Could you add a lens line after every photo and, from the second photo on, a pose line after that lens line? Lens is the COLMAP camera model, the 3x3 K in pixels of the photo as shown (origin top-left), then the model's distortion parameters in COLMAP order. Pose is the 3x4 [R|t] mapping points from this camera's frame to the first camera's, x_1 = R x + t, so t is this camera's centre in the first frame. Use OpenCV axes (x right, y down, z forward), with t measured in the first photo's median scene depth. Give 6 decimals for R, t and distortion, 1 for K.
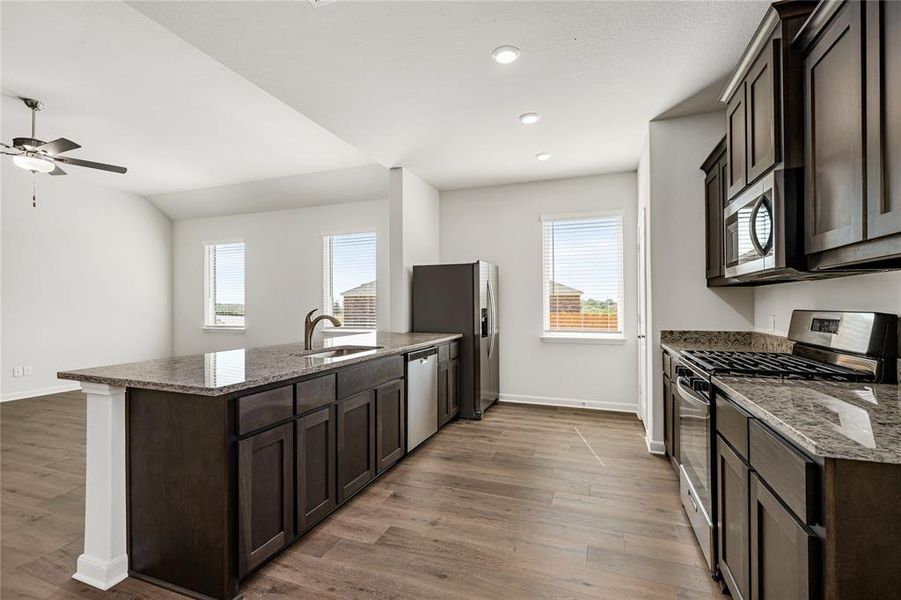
lens RADIAL K [[411.2, 0, 447.4], [0, 411.2, 291.8], [0, 0, 1]] dist [-0.002223, 0.000996]
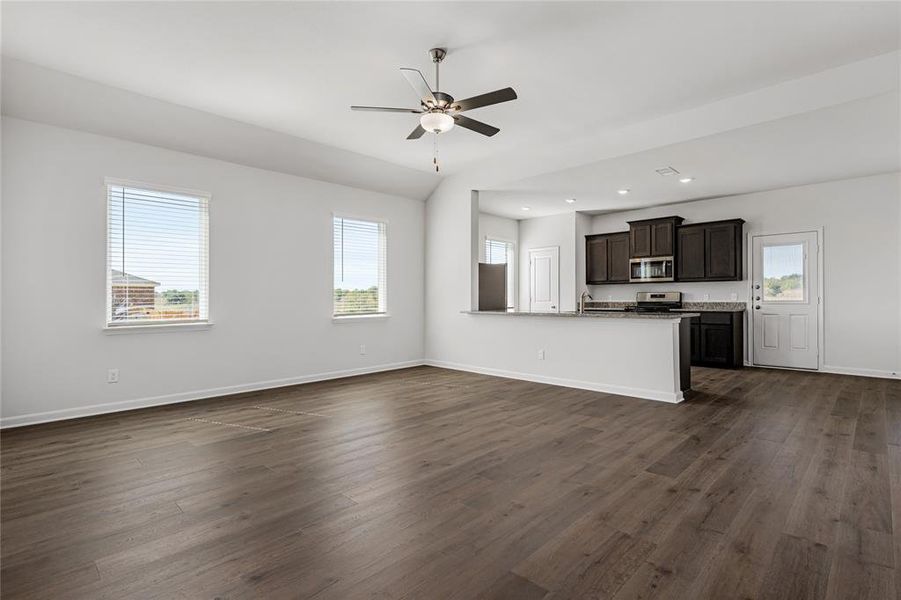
lens RADIAL K [[437.0, 0, 456.3], [0, 437.0, 300.9], [0, 0, 1]] dist [-0.003869, -0.000098]
pose [[0.403295, -0.010372, 0.915011, -1.230045], [-0.030825, 0.999214, 0.024913, 0.024914], [-0.914551, -0.038253, 0.402658, 0.386140]]
